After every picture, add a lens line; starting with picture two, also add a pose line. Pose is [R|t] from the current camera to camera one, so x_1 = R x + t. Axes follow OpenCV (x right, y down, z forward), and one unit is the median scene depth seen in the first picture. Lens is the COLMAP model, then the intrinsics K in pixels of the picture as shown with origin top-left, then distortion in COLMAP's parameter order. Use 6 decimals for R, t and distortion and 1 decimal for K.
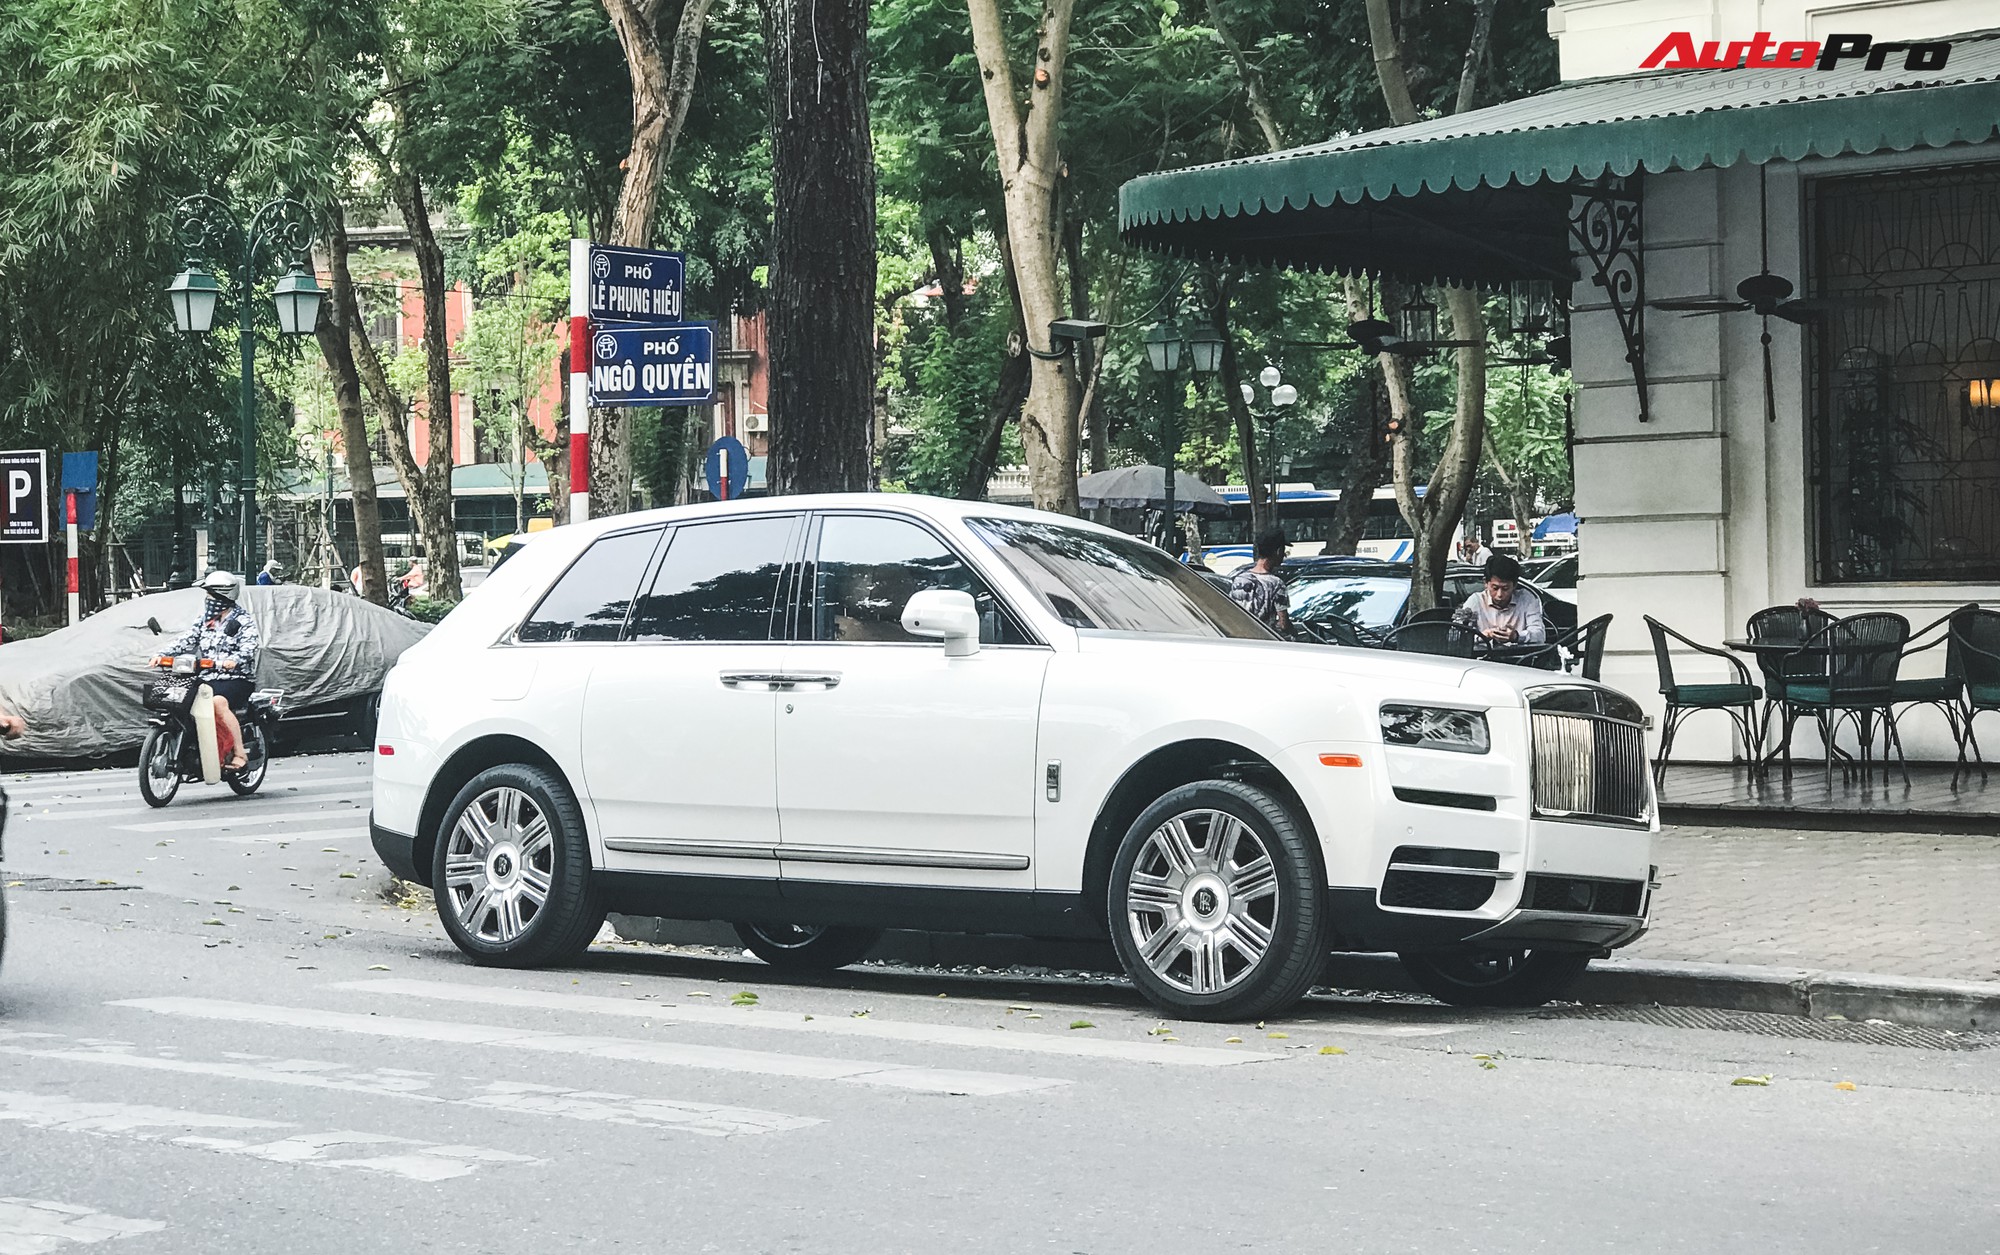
lens RADIAL K [[3763.4, 0, 1000.0], [0, 3763.4, 627.5], [0, 0, 1]] dist [-0.138315, 1.391133]
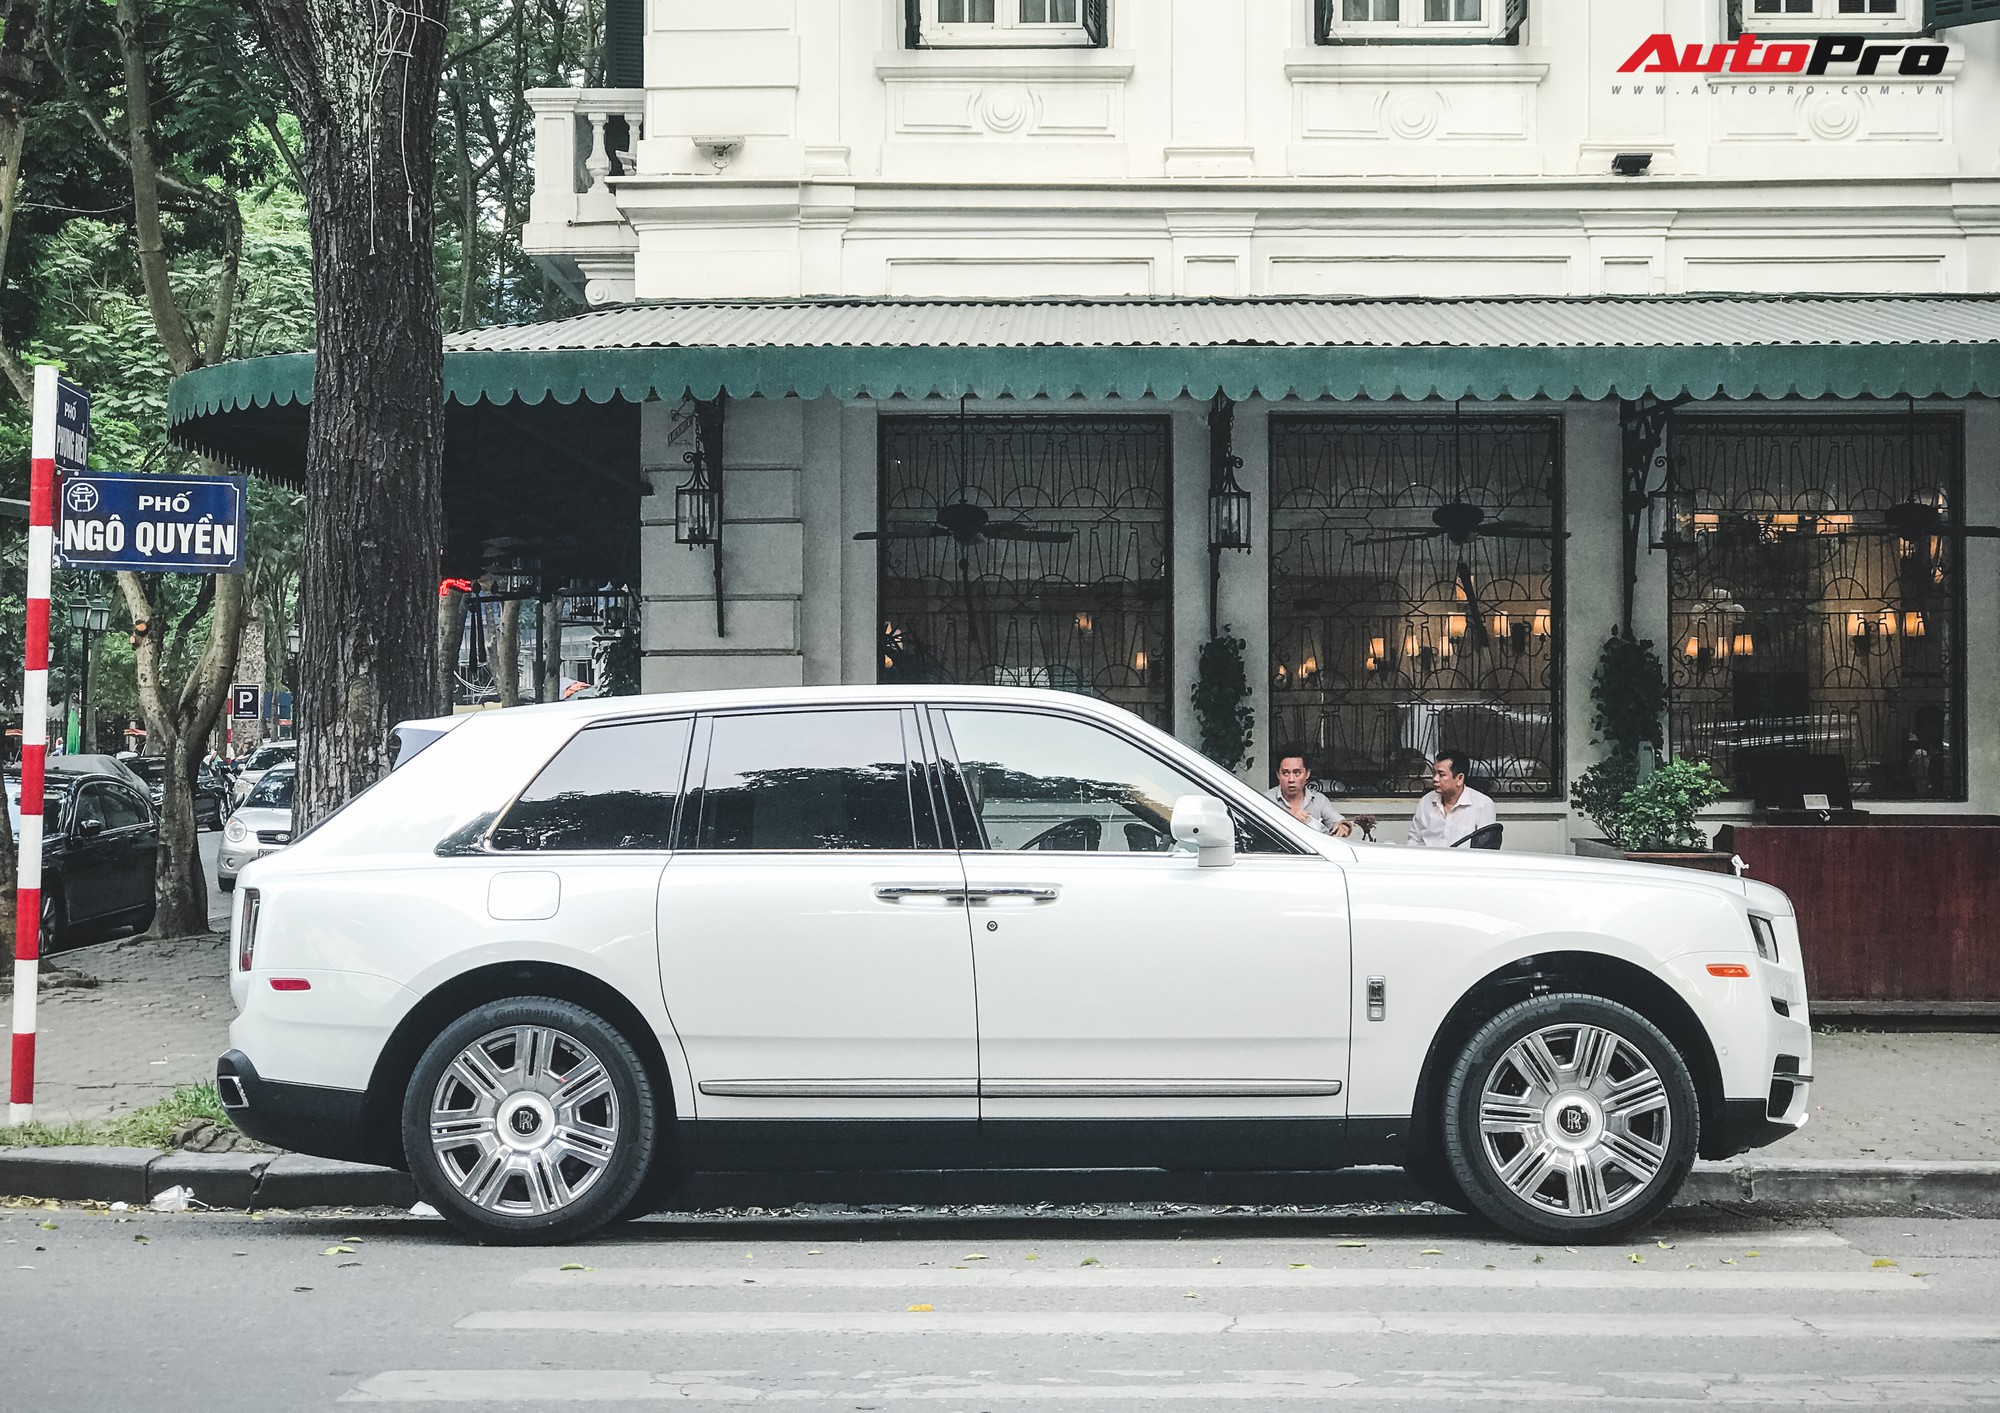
lens RADIAL K [[3357.7, 0, 1000.0], [0, 3357.7, 706.5], [0, 0, 1]] dist [0.006657, 0.172419]
pose [[0.771290, 0.029615, 0.635794, -0.484091], [-0.004733, 0.999156, -0.040798, 0.001906], [-0.636466, 0.028458, 0.770780, 0.333246]]
